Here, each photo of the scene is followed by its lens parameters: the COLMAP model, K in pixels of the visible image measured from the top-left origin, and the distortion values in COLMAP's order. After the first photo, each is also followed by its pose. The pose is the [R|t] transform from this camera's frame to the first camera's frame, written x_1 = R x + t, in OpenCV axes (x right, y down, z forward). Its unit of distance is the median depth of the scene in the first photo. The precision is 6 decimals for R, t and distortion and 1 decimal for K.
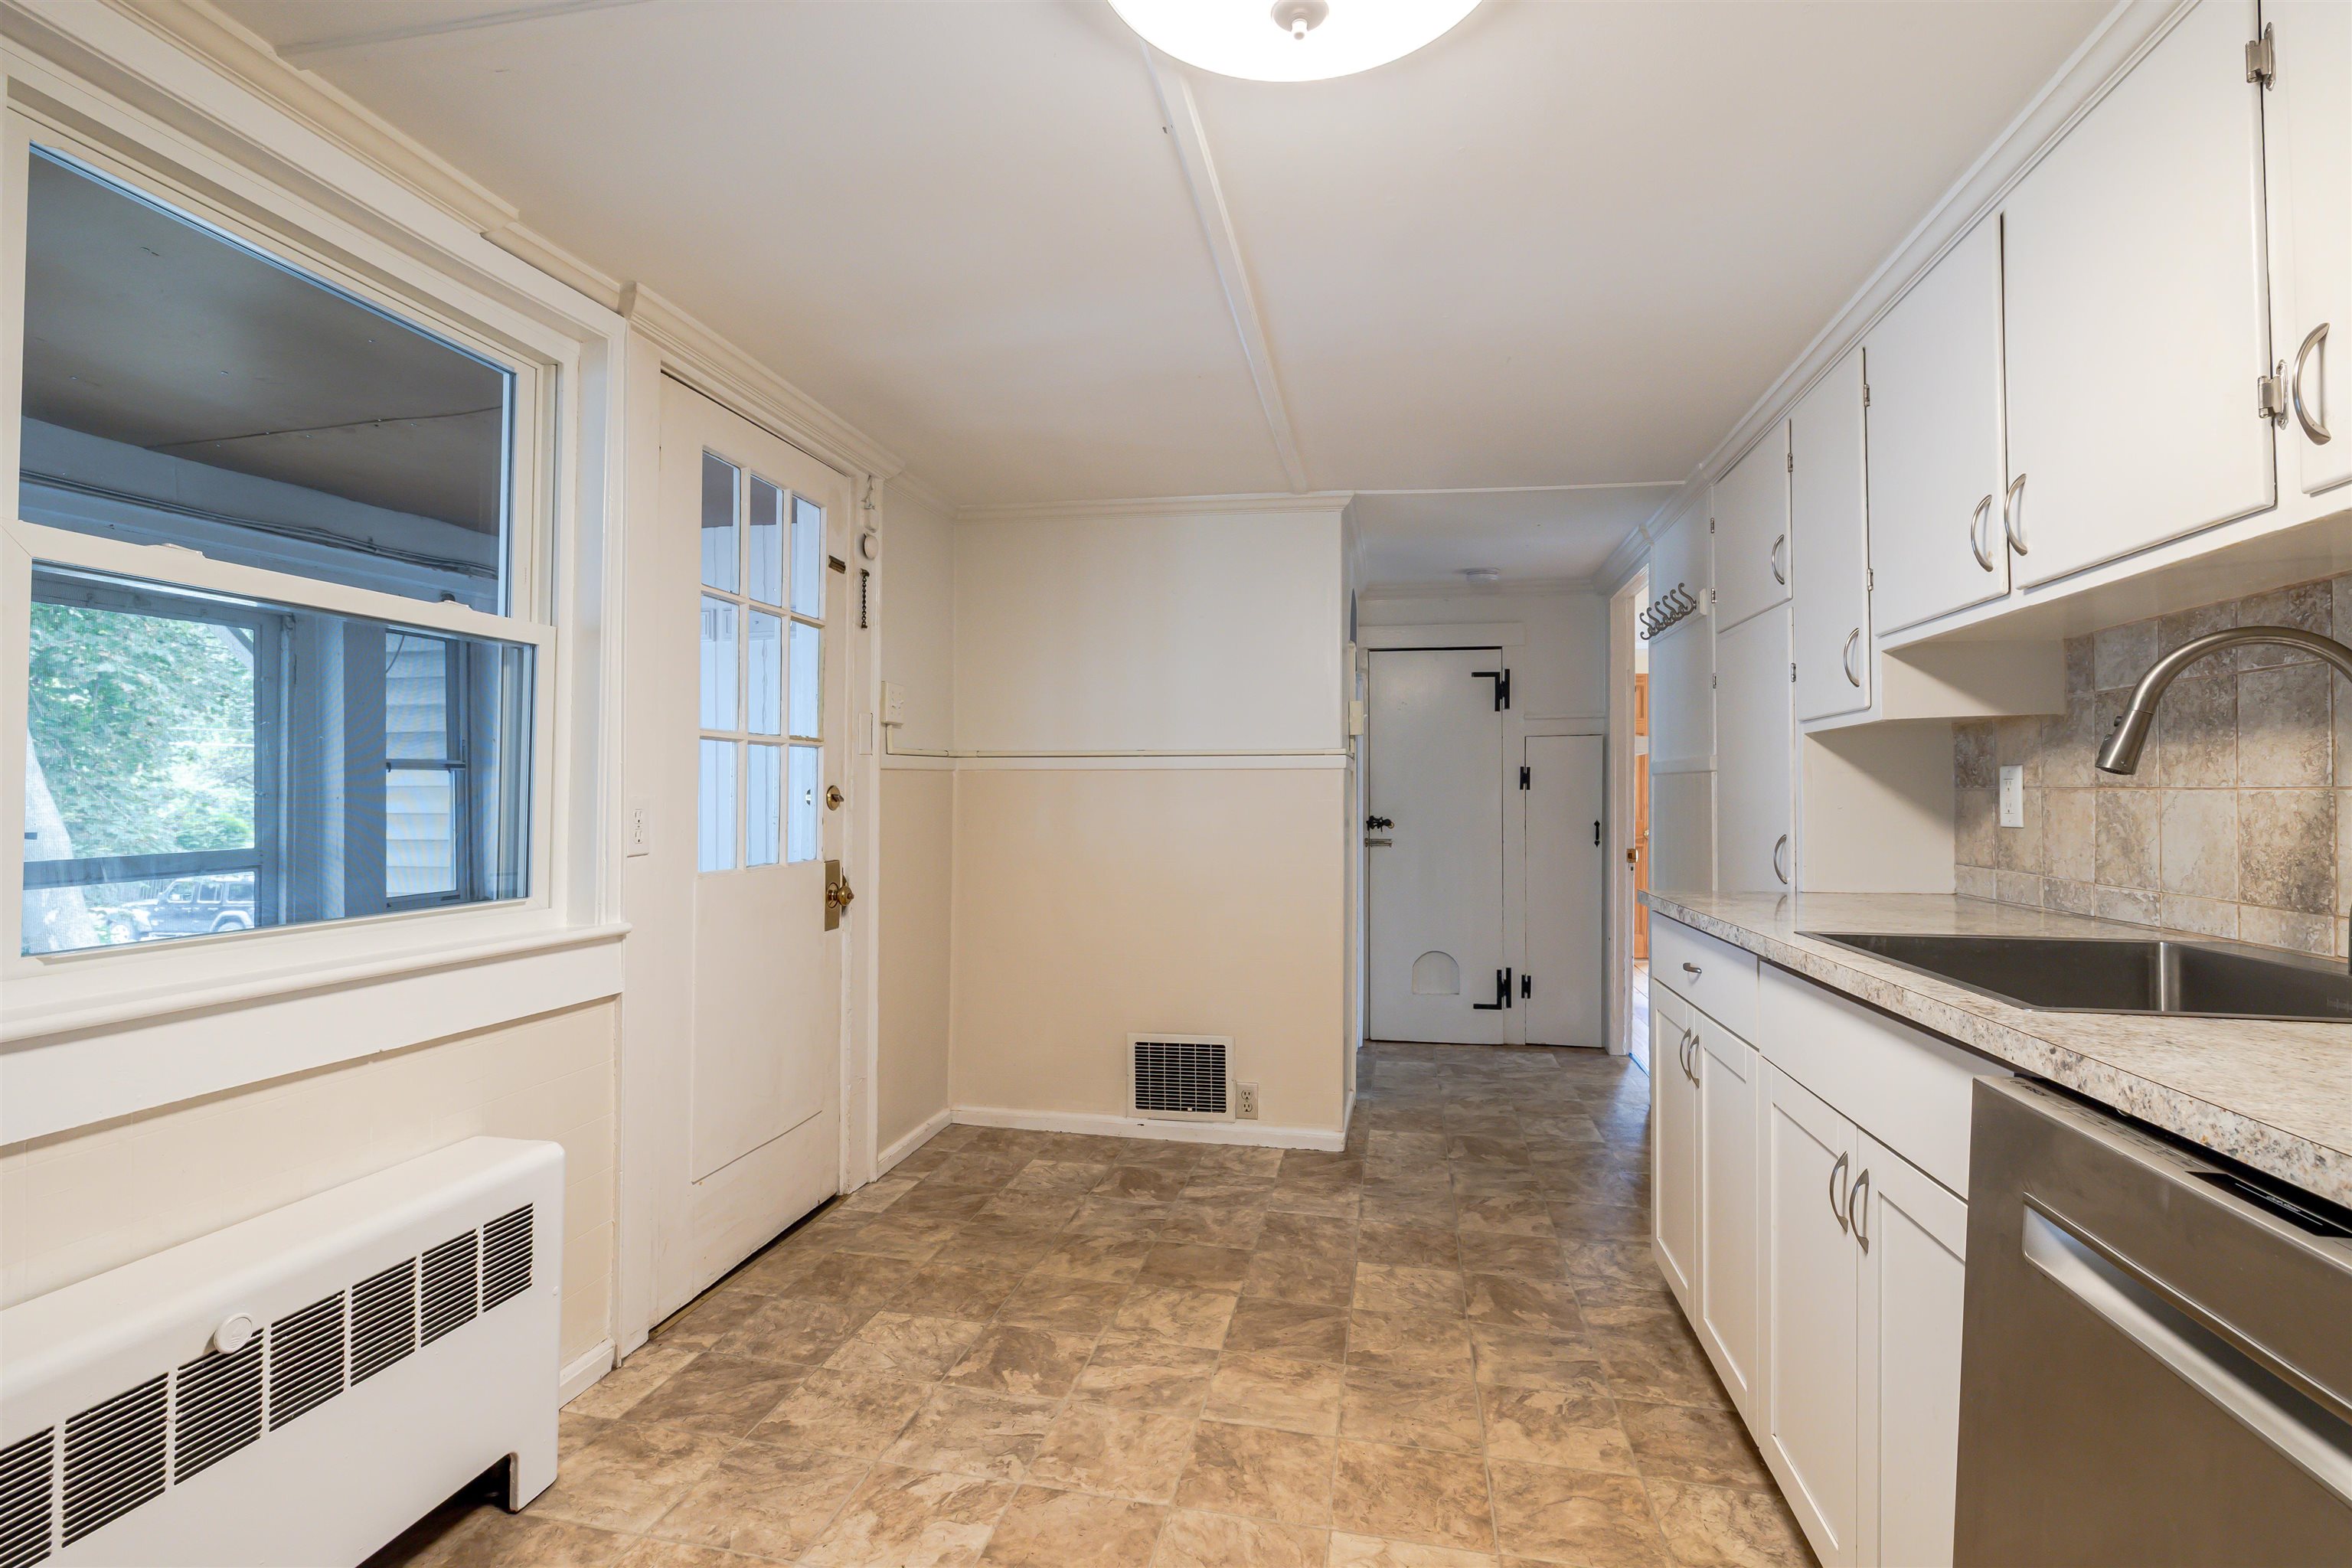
lens RADIAL K [[1098.1, 0, 1177.3], [0, 1098.1, 776.4], [0, 0, 1]] dist [-0.010093, 0.002538]
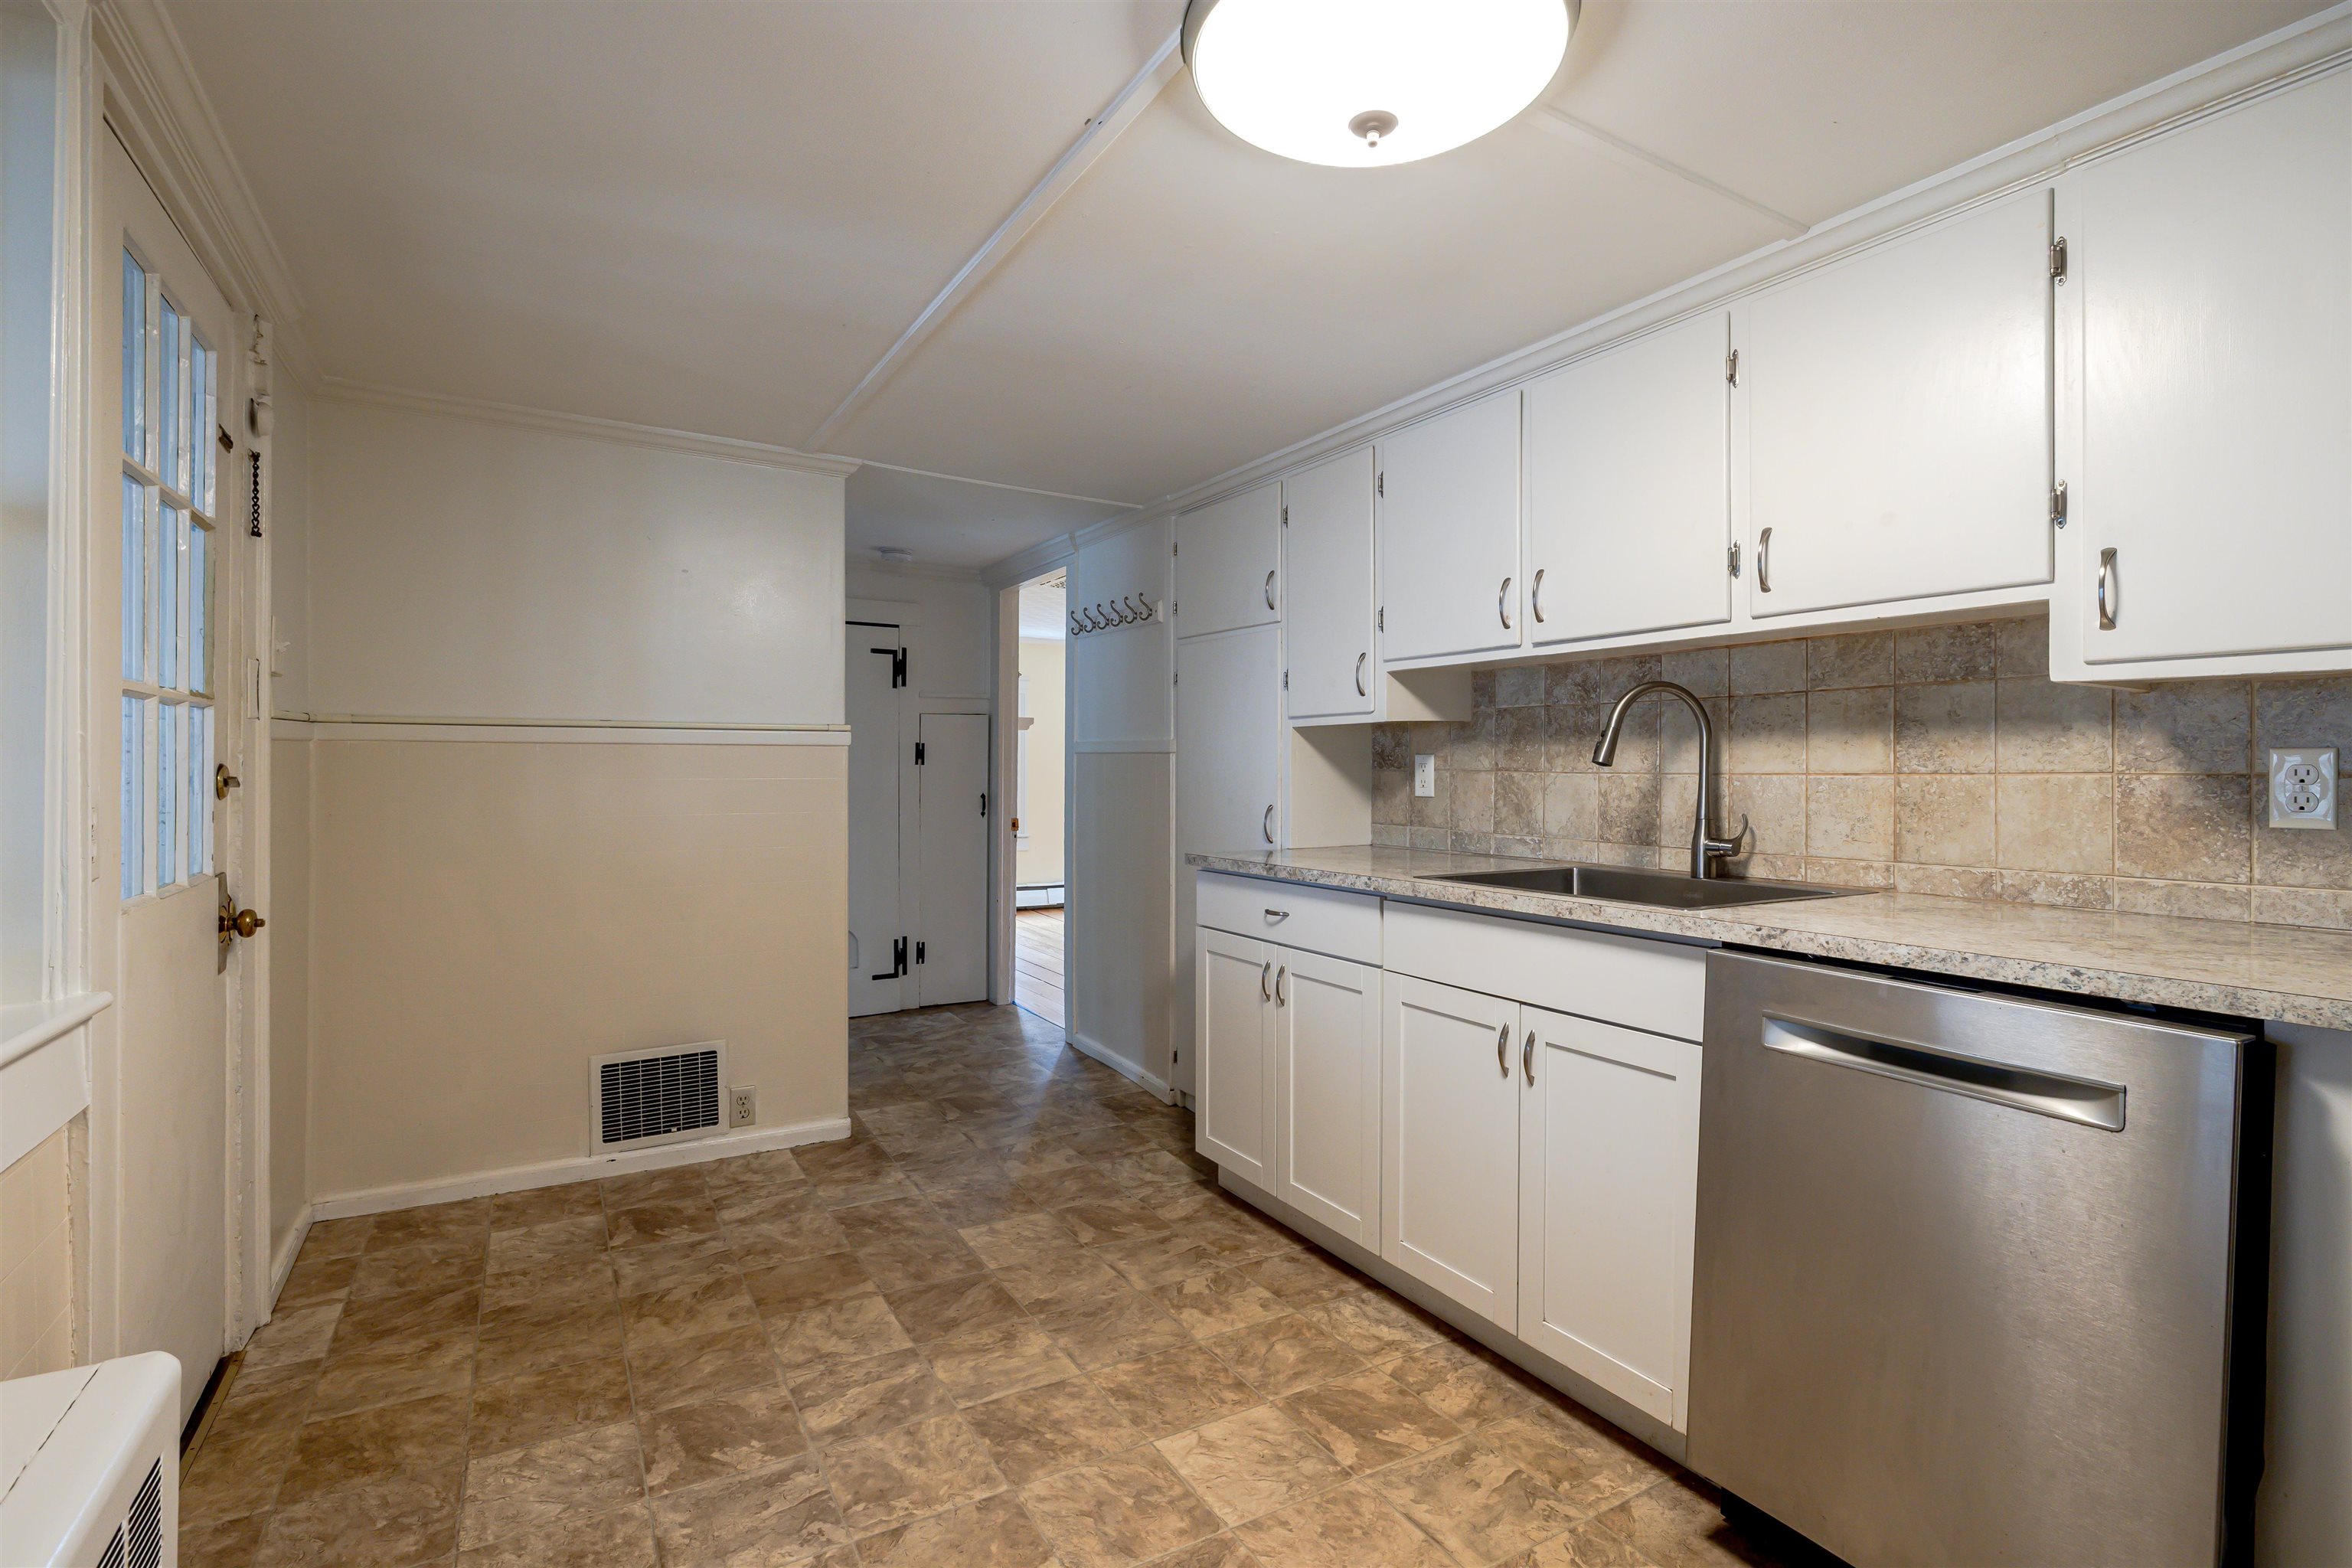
lens RADIAL K [[1098.1, 0, 1182.9], [0, 1098.1, 773.1], [0, 0, 1]] dist [-0.010093, 0.002538]
pose [[0.741273, -0.003884, 0.671192, -0.313457], [-0.013239, 0.999704, 0.020406, -0.007364], [-0.671073, -0.024012, 0.741003, 0.092191]]
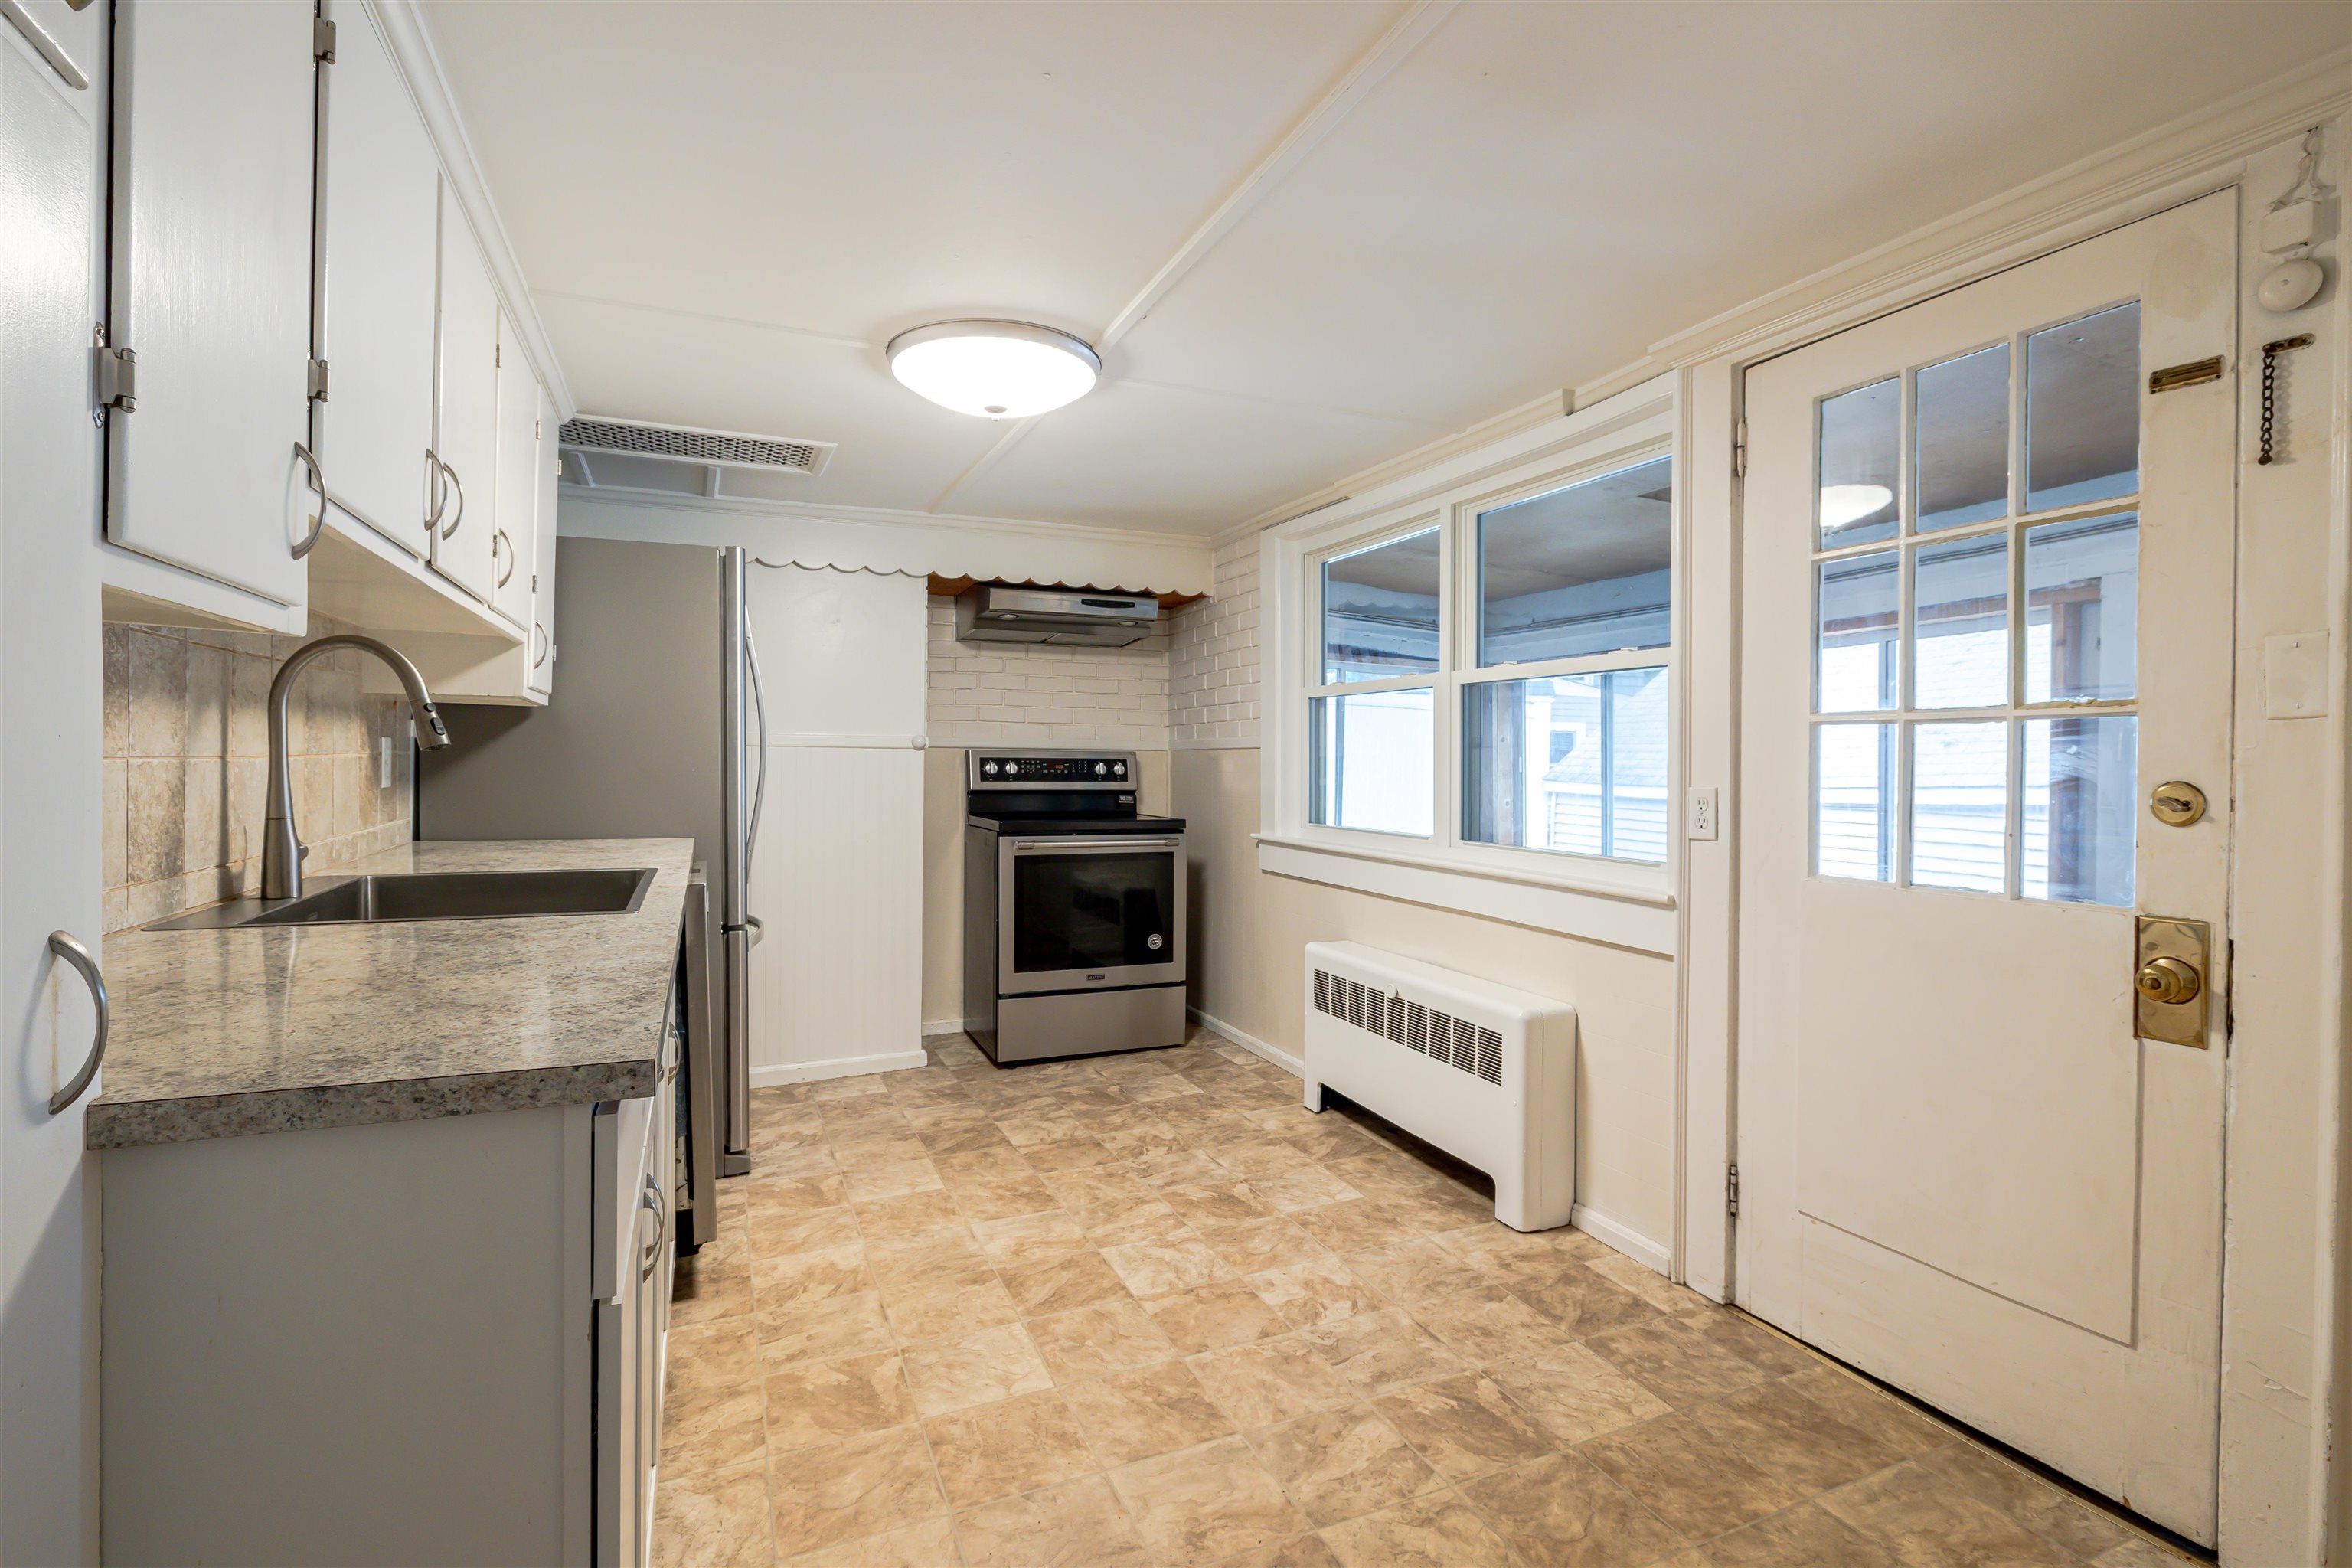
lens RADIAL K [[1098.1, 0, 1174.4], [0, 1098.1, 771.1], [0, 0, 1]] dist [-0.010093, 0.002538]
pose [[-0.820301, -0.003595, -0.571921, 0.392568], [-0.003308, 0.999993, -0.001540, 0.005475], [0.571923, 0.000629, -0.820307, 1.116491]]
